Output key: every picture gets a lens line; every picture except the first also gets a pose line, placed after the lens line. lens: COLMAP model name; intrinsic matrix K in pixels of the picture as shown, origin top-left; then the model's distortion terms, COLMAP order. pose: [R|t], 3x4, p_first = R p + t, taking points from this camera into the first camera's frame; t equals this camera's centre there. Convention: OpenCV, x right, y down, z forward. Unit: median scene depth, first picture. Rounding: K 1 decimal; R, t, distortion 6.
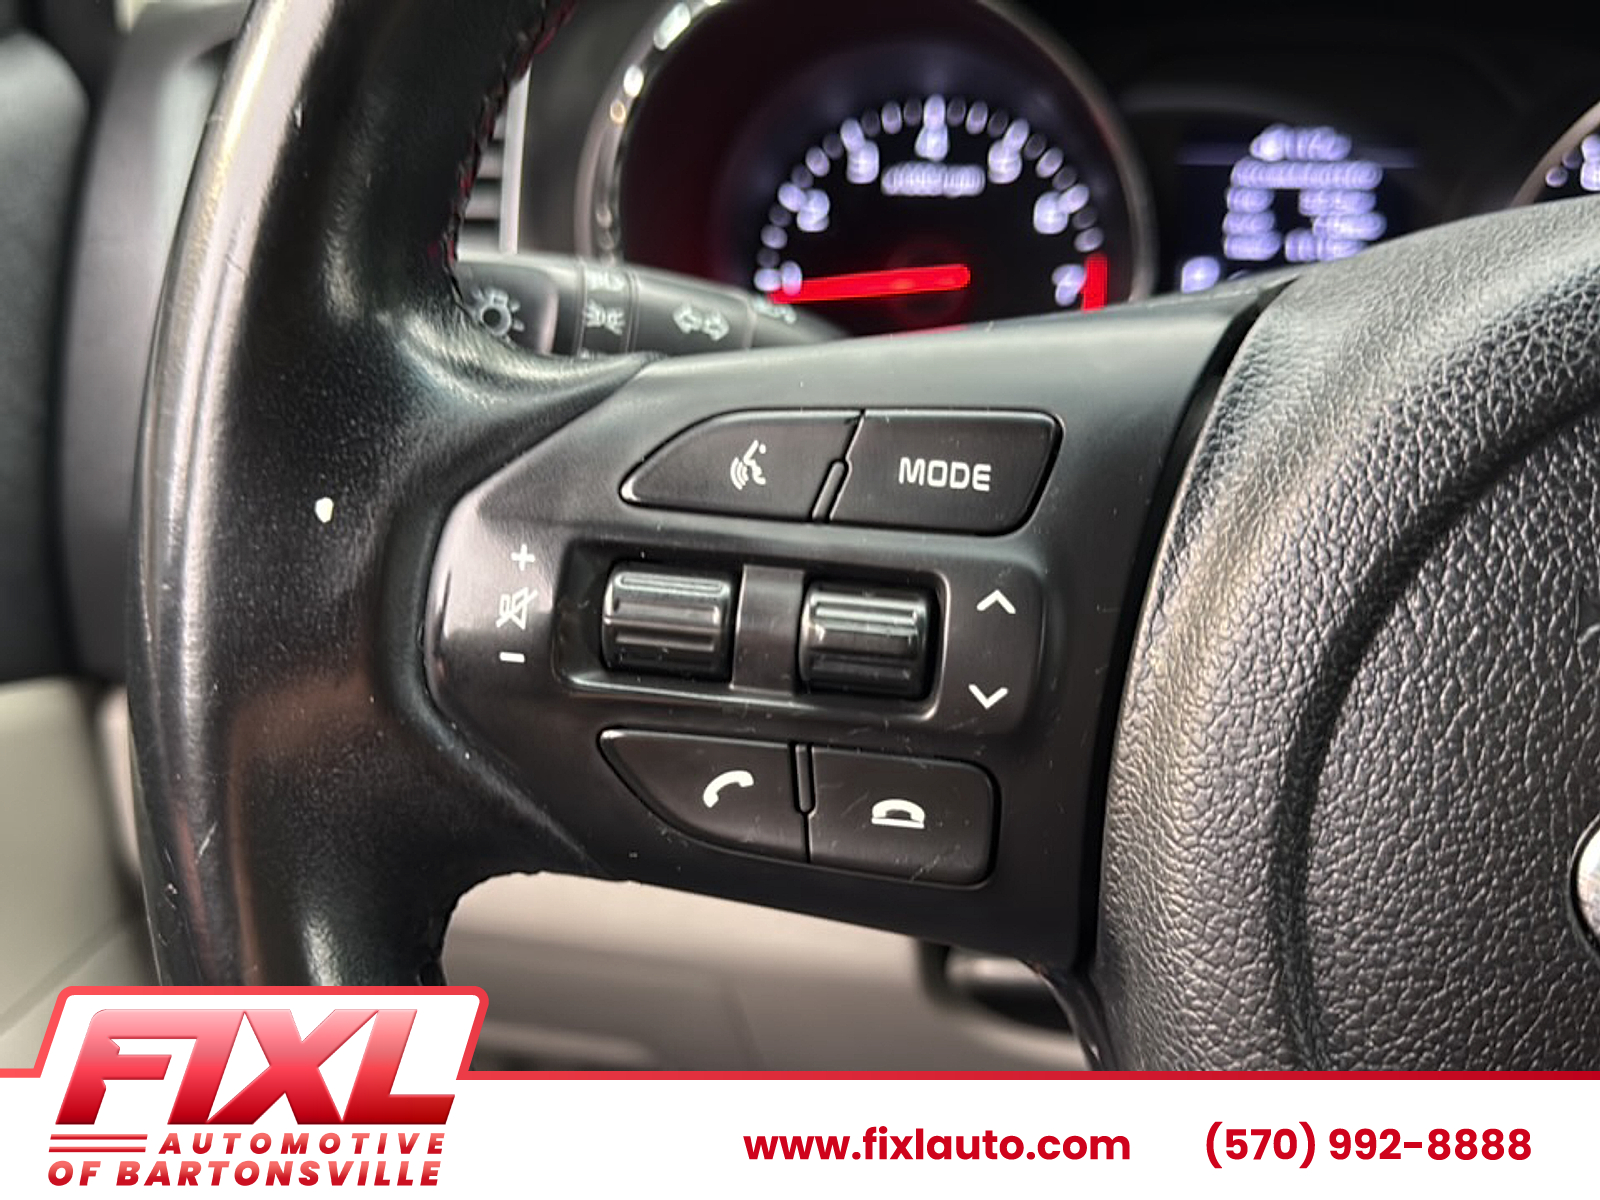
lens RADIAL K [[1397.0, 0, 795.2], [0, 1397.0, 600.8], [0, 0, 1]] dist [0.040231, -0.137888]
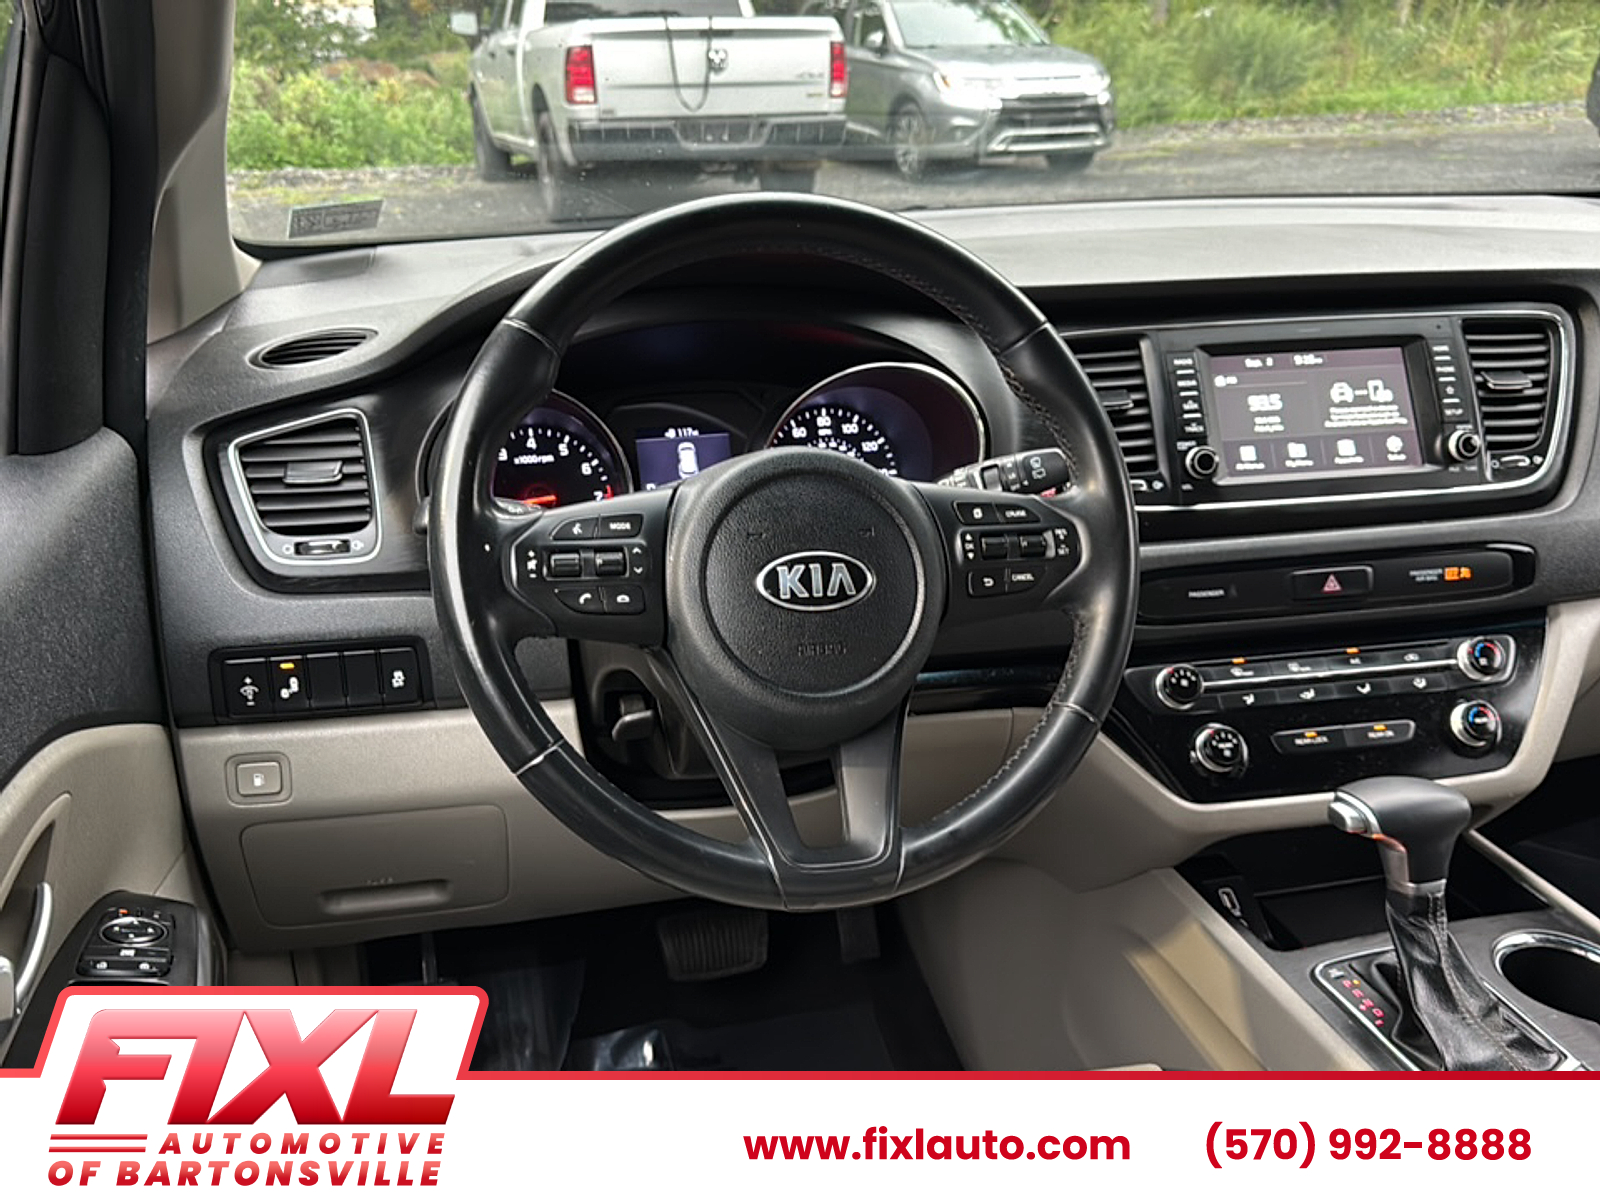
lens RADIAL K [[1397.0, 0, 774.4], [0, 1397.0, 623.0], [0, 0, 1]] dist [0.040231, -0.137888]
pose [[0.922804, -0.128393, 0.363246, -1.132266], [0.183039, 0.975741, -0.120112, 0.862862], [-0.339012, 0.177328, 0.923919, -3.350998]]
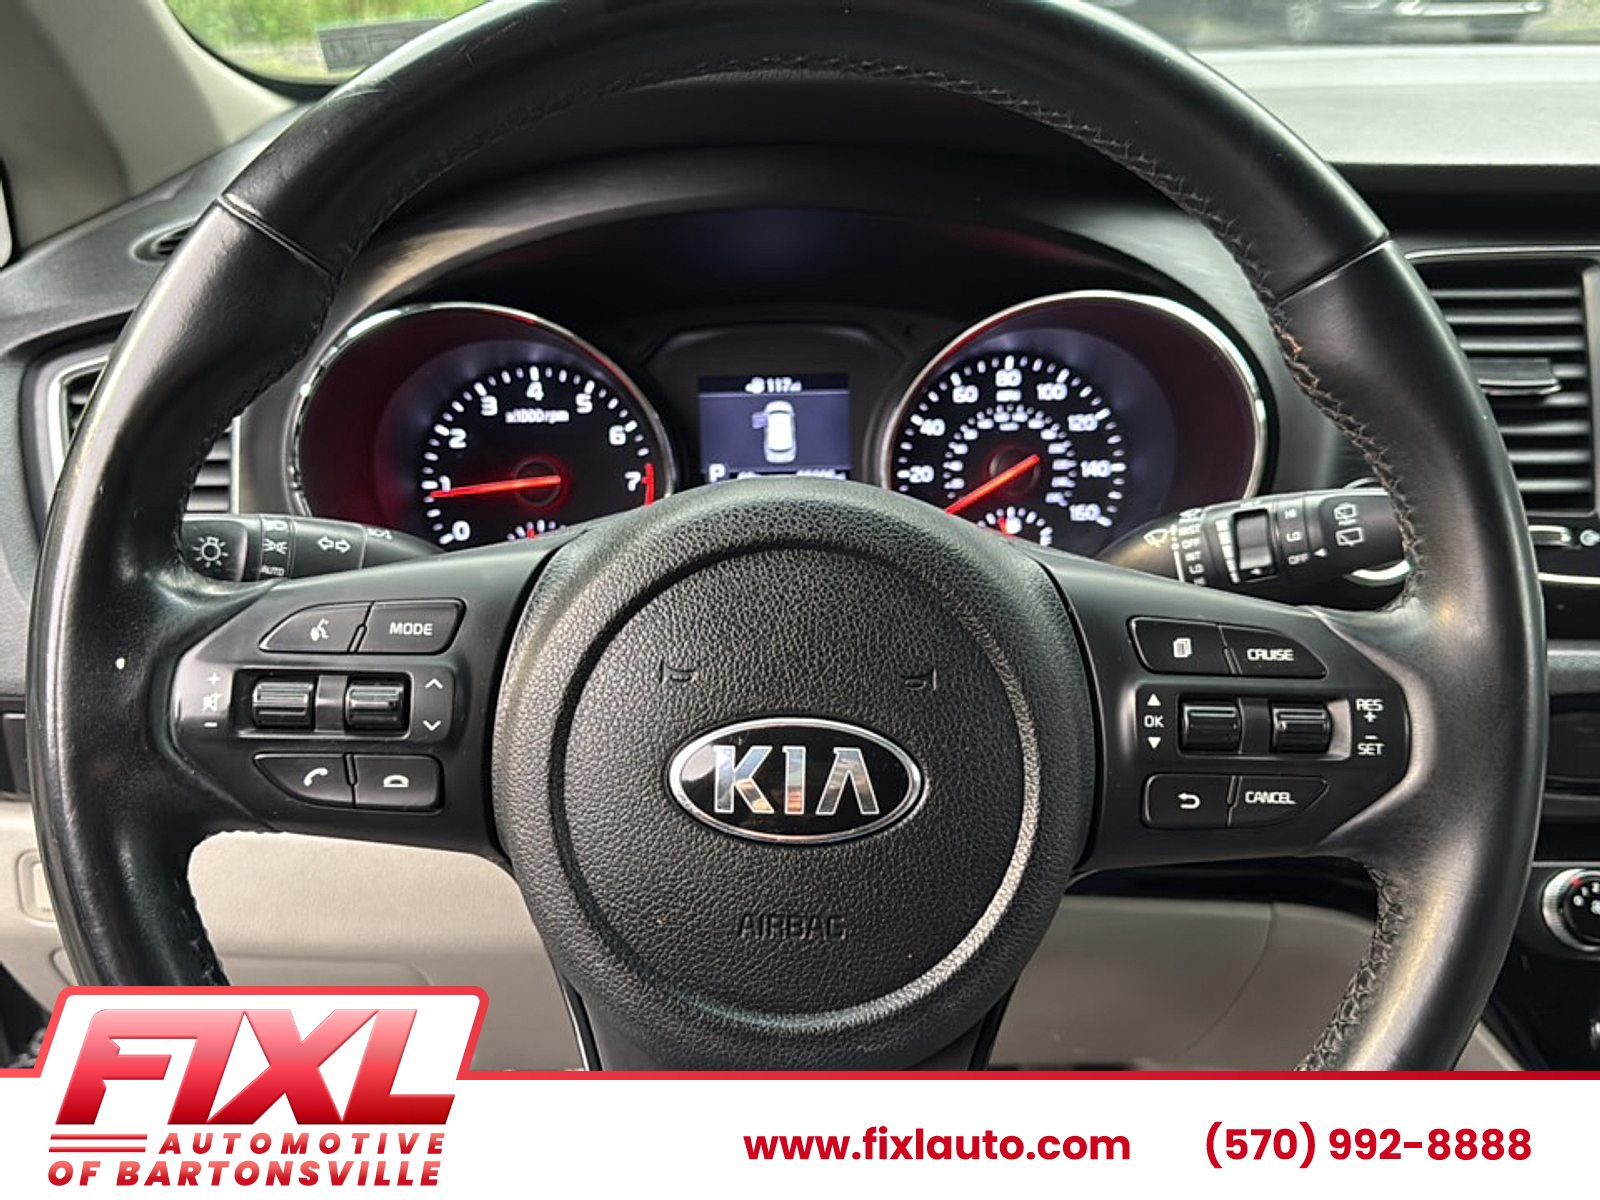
lens RADIAL K [[1397.0, 0, 797.8], [0, 1397.0, 604.4], [0, 0, 1]] dist [0.040231, -0.137888]
pose [[0.987297, -0.063383, 0.145695, 0.397580], [0.075527, 0.993979, -0.079386, 0.096620], [-0.139786, 0.089382, 0.986139, -1.313941]]
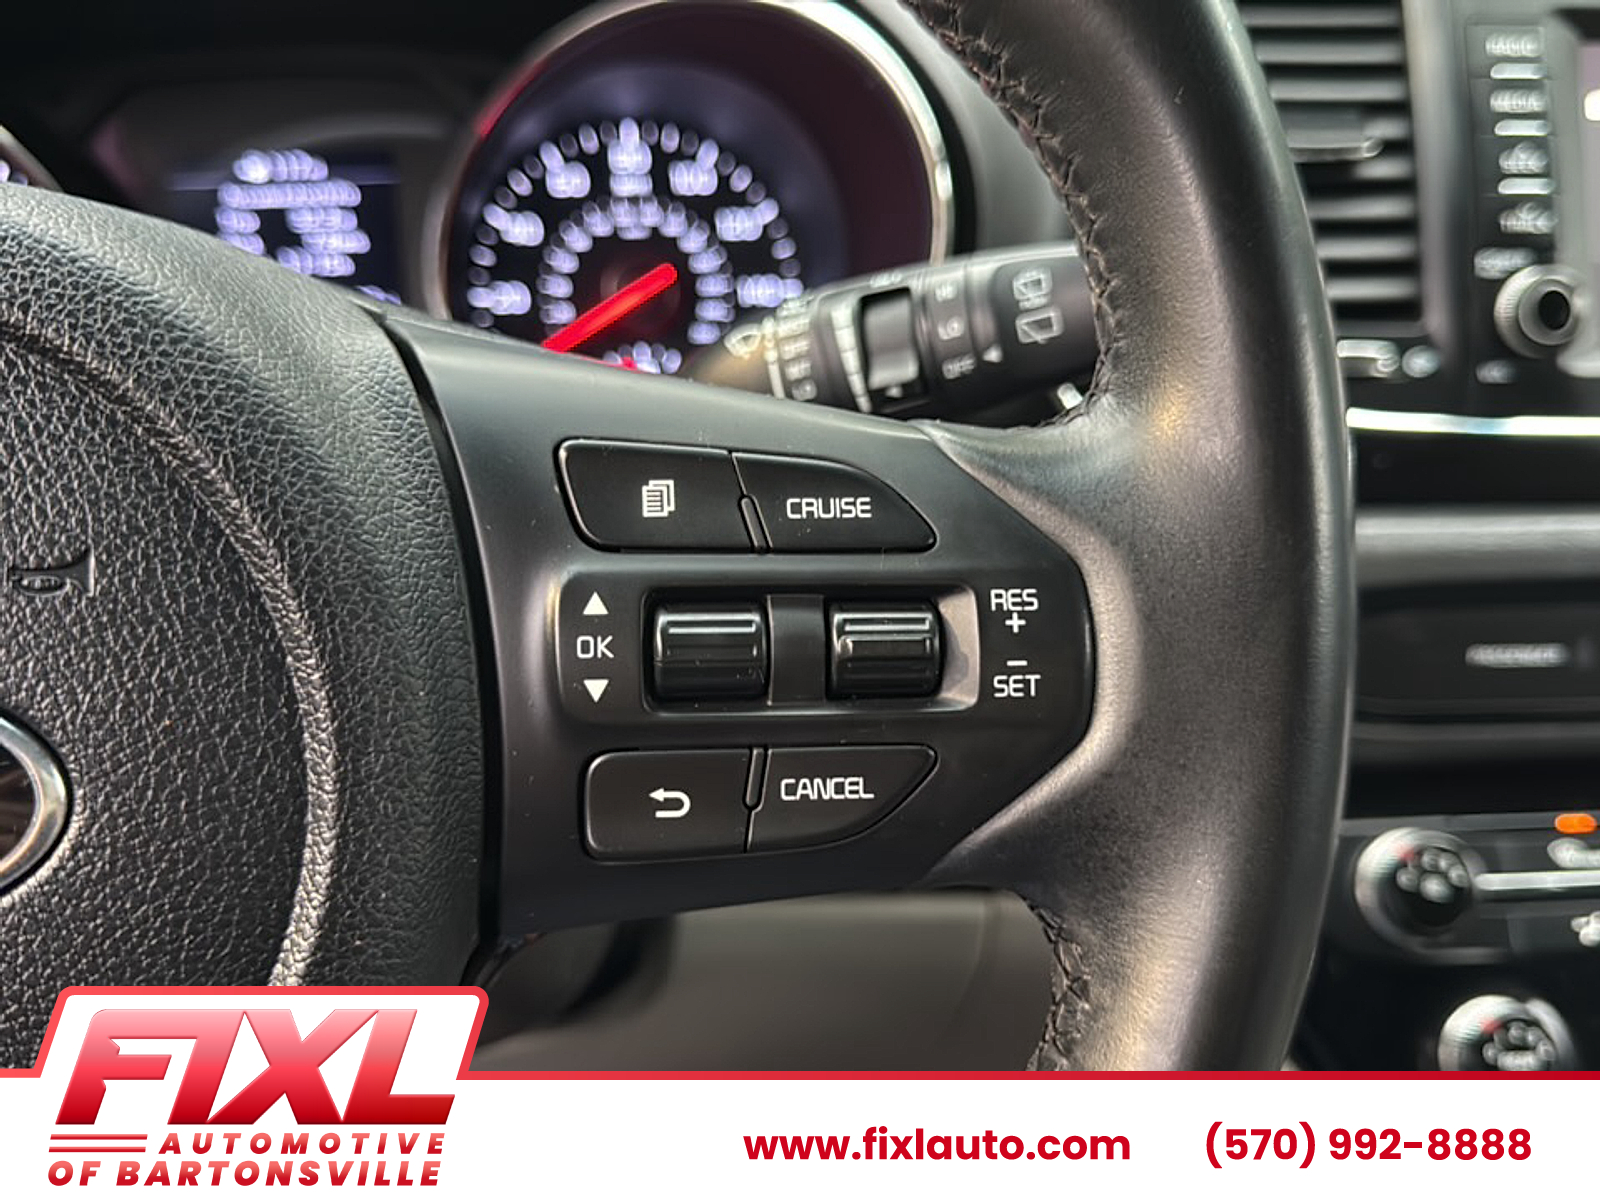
lens RADIAL K [[1430.3, 0, 841.1], [0, 1430.3, 594.8], [0, 0, 1]] dist [0.061021, -0.091981]
pose [[0.954526, -0.098361, 0.281436, 1.149538], [0.108570, 0.993870, -0.020877, 0.152007], [-0.277657, 0.050483, 0.959353, -0.303541]]
